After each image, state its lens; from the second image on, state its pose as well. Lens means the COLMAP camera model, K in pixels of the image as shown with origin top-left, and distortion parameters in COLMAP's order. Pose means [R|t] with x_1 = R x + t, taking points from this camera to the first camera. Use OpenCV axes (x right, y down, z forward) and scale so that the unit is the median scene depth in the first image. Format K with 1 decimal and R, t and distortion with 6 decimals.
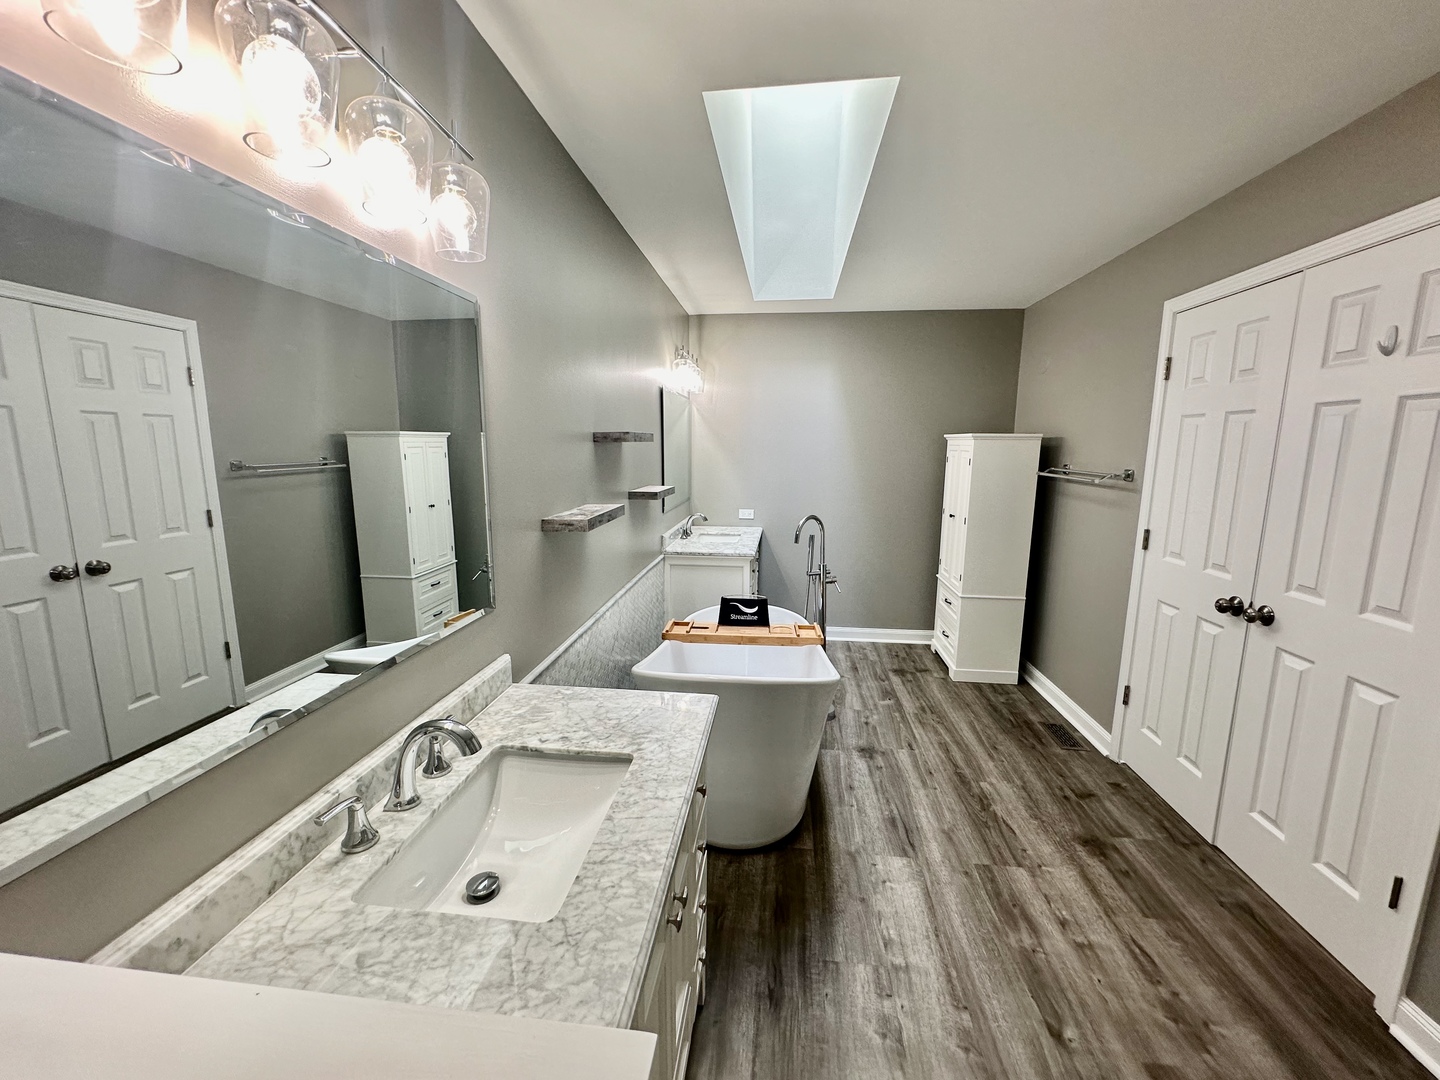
lens RADIAL K [[575.9, 0, 720.0], [0, 575.9, 540.0], [0, 0, 1]] dist [-0.001650, 0.000748]
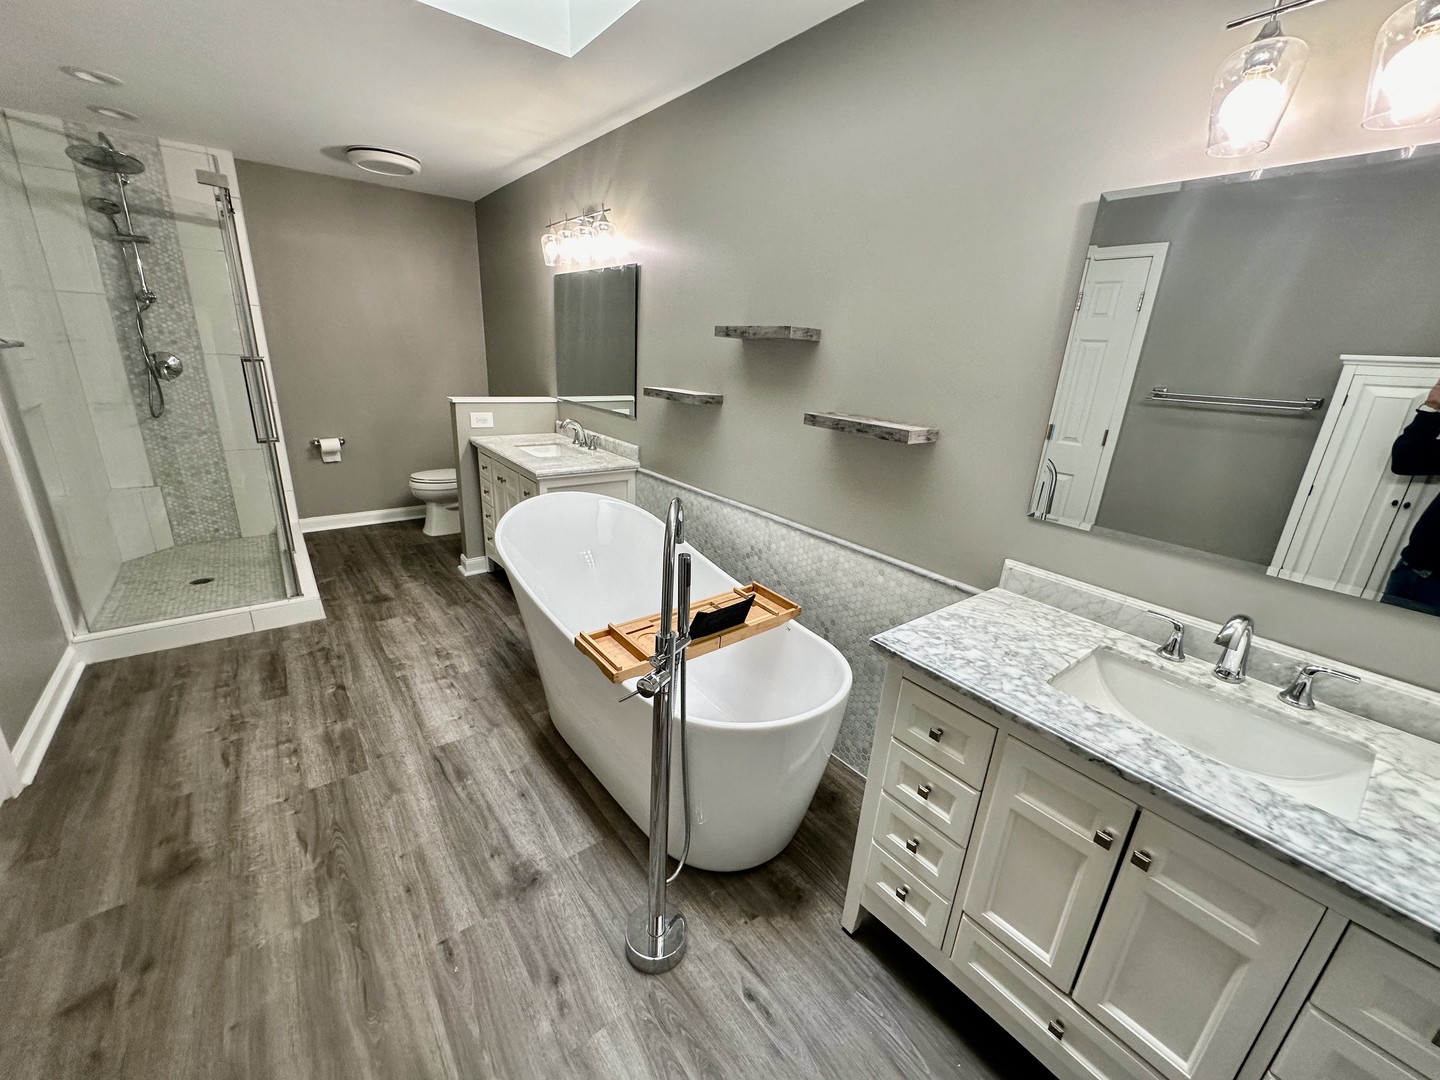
lens RADIAL K [[575.9, 0, 720.0], [0, 575.9, 540.0], [0, 0, 1]] dist [-0.001650, 0.000748]
pose [[-0.711893, 0.180609, -0.678667, 0.588824], [-0.169933, 0.893349, 0.415994, -0.275361], [0.681418, 0.411471, -0.605278, 1.773212]]
